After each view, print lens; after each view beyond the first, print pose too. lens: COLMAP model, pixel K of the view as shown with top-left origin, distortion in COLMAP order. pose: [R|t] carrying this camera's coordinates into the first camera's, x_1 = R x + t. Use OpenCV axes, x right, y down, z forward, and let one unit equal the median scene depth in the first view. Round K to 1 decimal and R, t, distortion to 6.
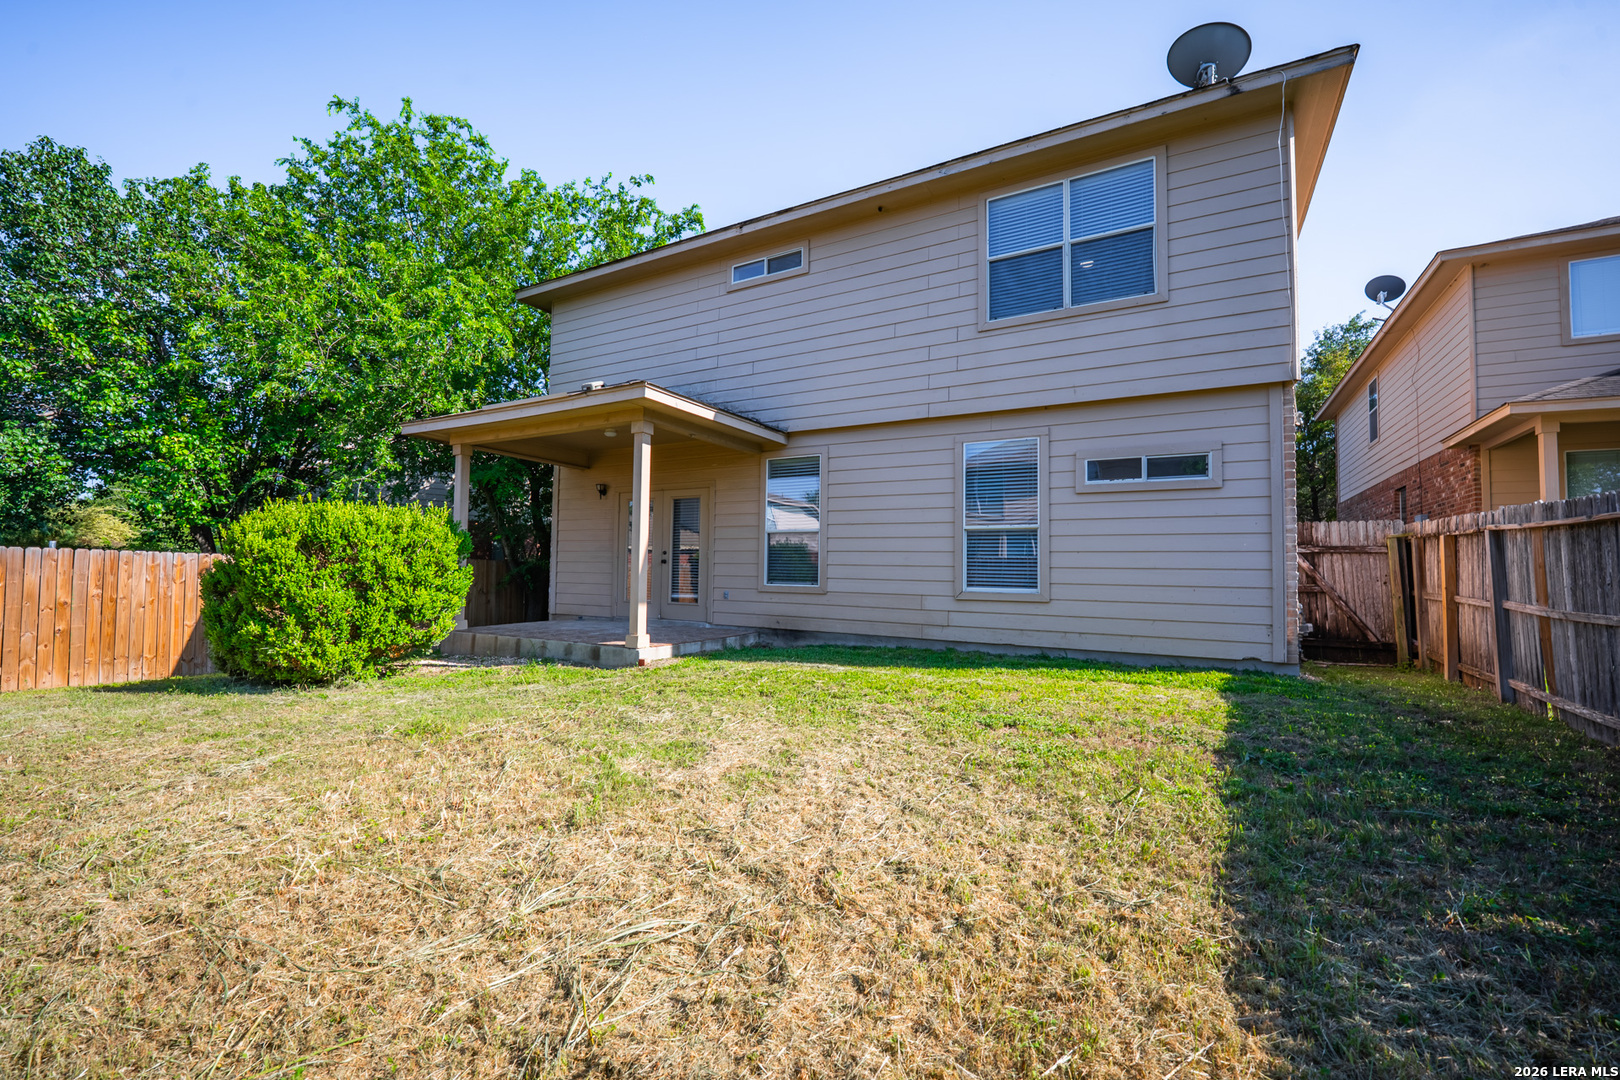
lens RADIAL K [[675.9, 0, 793.0], [0, 675.9, 542.7], [0, 0, 1]] dist [0.001136, -0.004827]
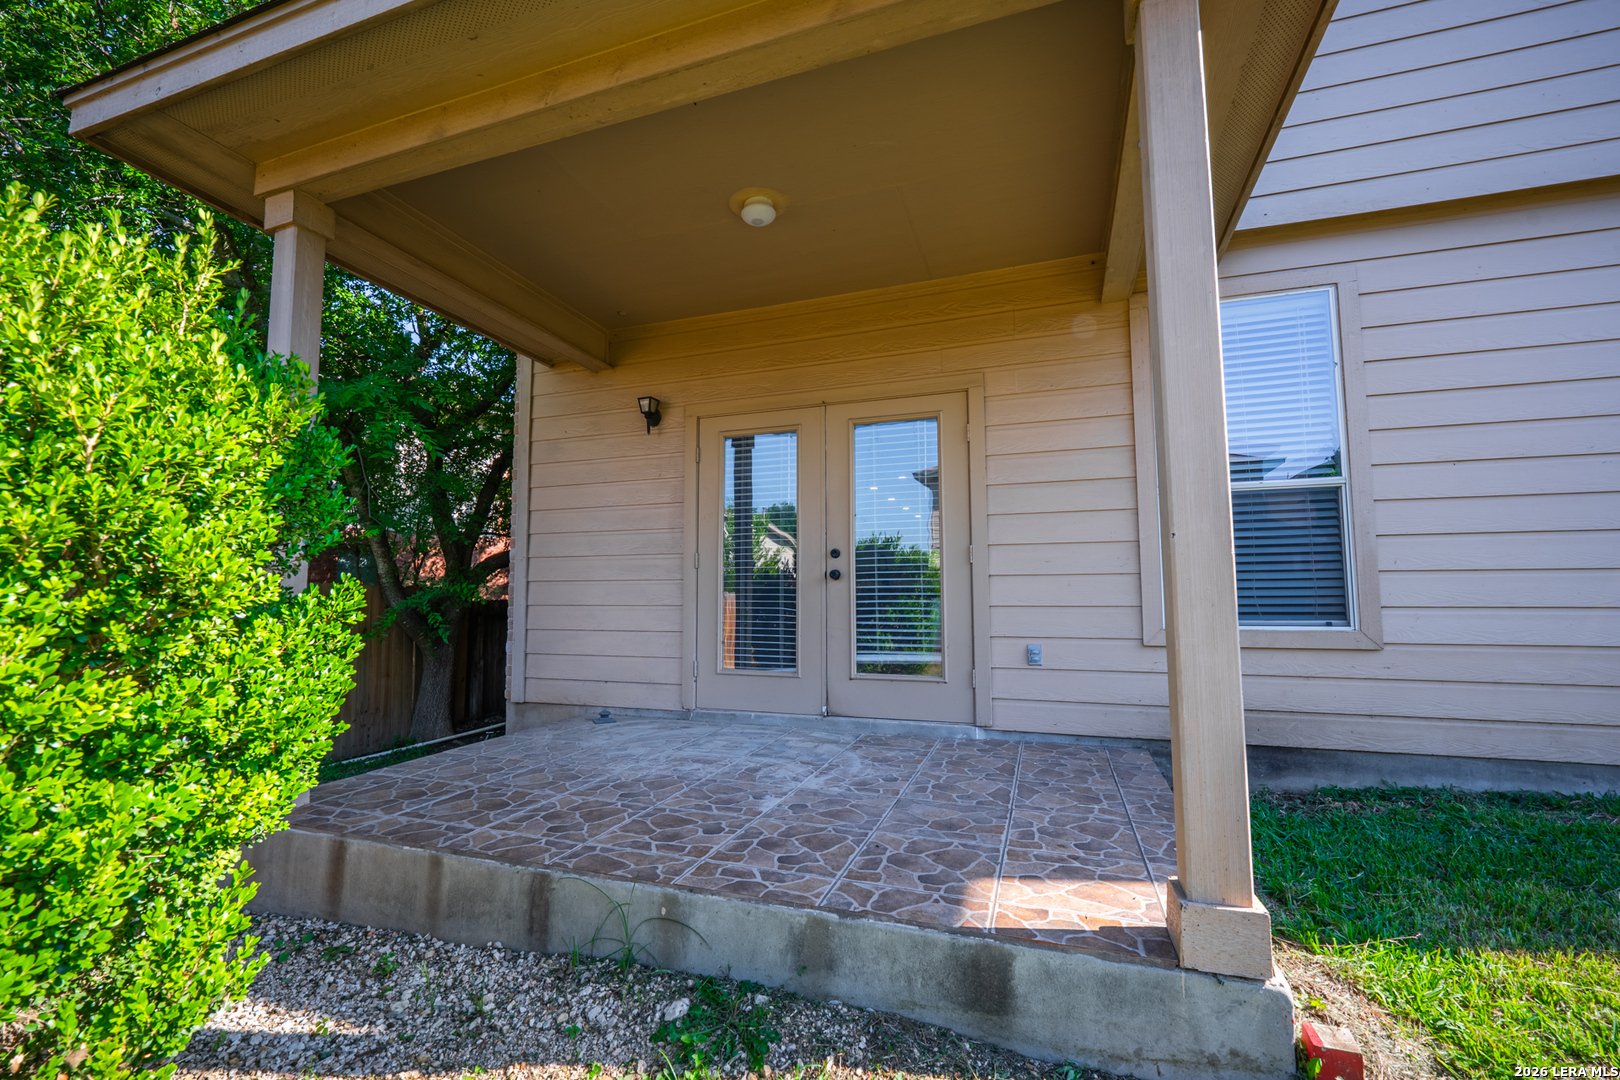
lens RADIAL K [[699.7, 0, 789.7], [0, 699.7, 542.1], [0, 0, 1]] dist [-0.003340, -0.000572]
pose [[0.984990, -0.006374, 0.172492, -0.334419], [0.012839, 0.999255, -0.036391, 0.026832], [-0.172132, 0.038060, 0.984338, 0.674098]]
